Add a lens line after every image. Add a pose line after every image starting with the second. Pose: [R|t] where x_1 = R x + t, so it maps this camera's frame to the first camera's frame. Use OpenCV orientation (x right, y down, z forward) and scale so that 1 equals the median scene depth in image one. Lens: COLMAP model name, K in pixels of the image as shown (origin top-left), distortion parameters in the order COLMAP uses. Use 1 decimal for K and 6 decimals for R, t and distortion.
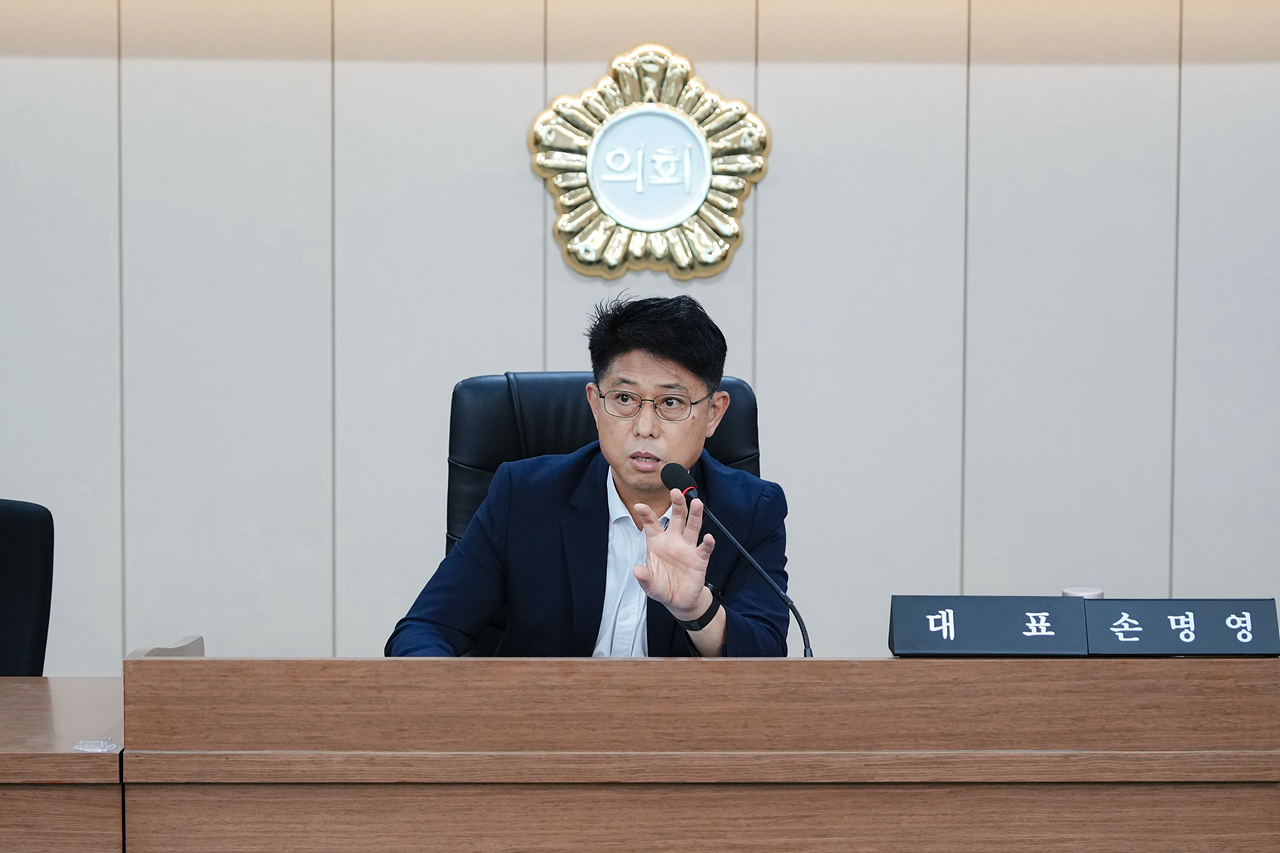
lens RADIAL K [[2813.7, 0, 646.6], [0, 2813.7, 427.0], [0, 0, 1]] dist [0.003047, 0.000000]
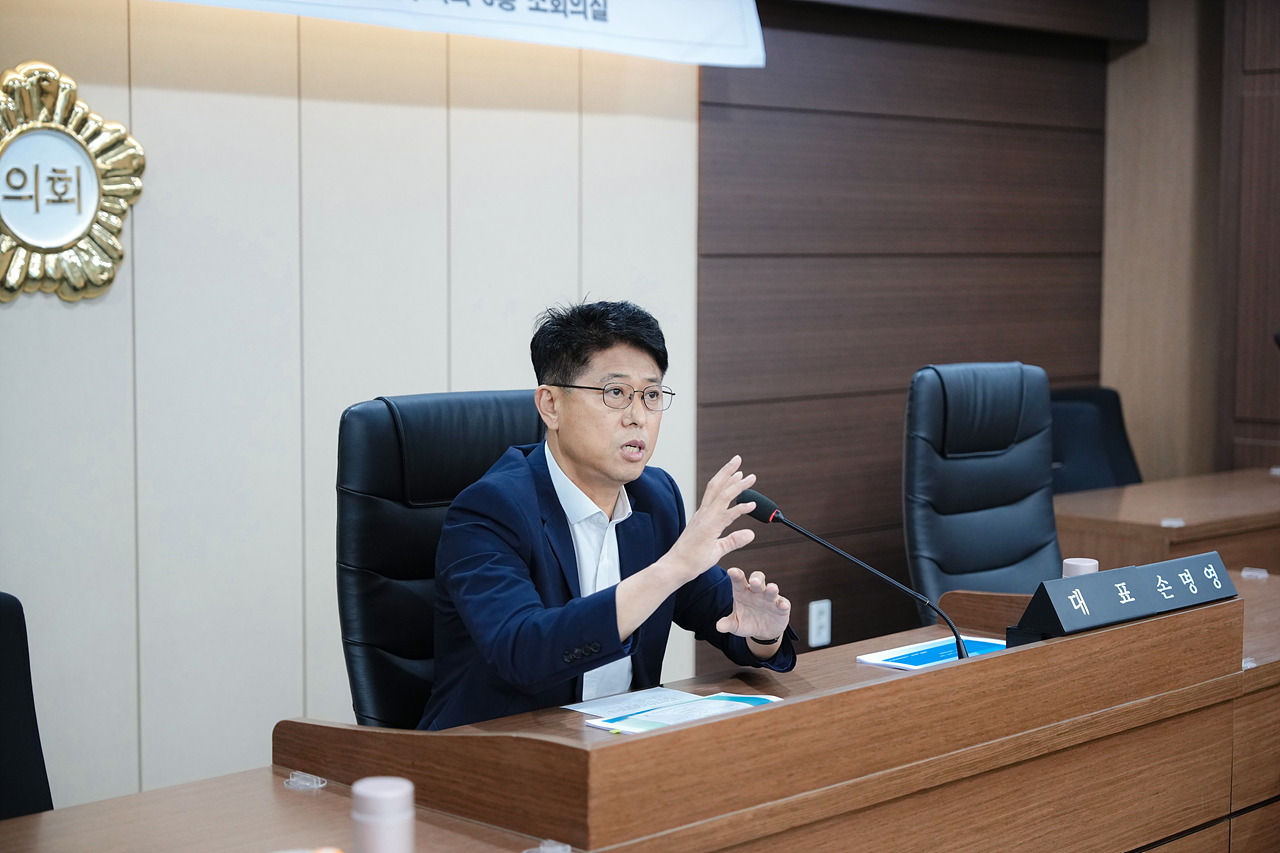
lens RADIAL K [[2212.1, 0, 637.9], [0, 2212.1, 434.0], [0, 0, 1]] dist [-0.006609, 0.000000]
pose [[0.692817, -0.060359, 0.718583, -0.663432], [0.047311, 0.998148, 0.038227, -0.041488], [-0.719560, 0.007512, 0.694390, 0.504494]]
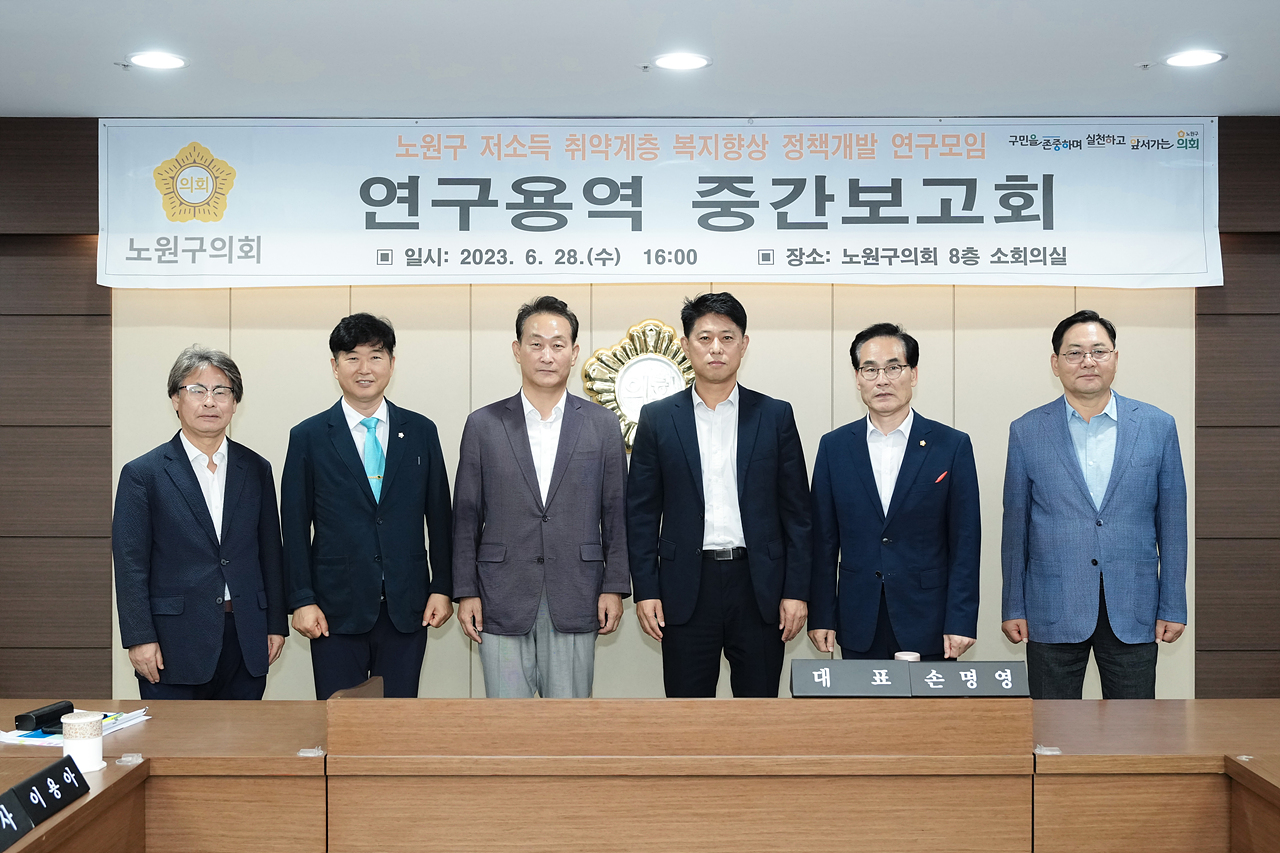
lens RADIAL K [[1496.0, 0, 626.4], [0, 1496.0, 413.5], [0, 0, 1]] dist [-0.012236, 0.000000]
pose [[0.999741, -0.005005, -0.022192, 0.010574], [0.003567, 0.997918, -0.064396, -0.028218], [0.022468, 0.064301, 0.997678, 0.114475]]
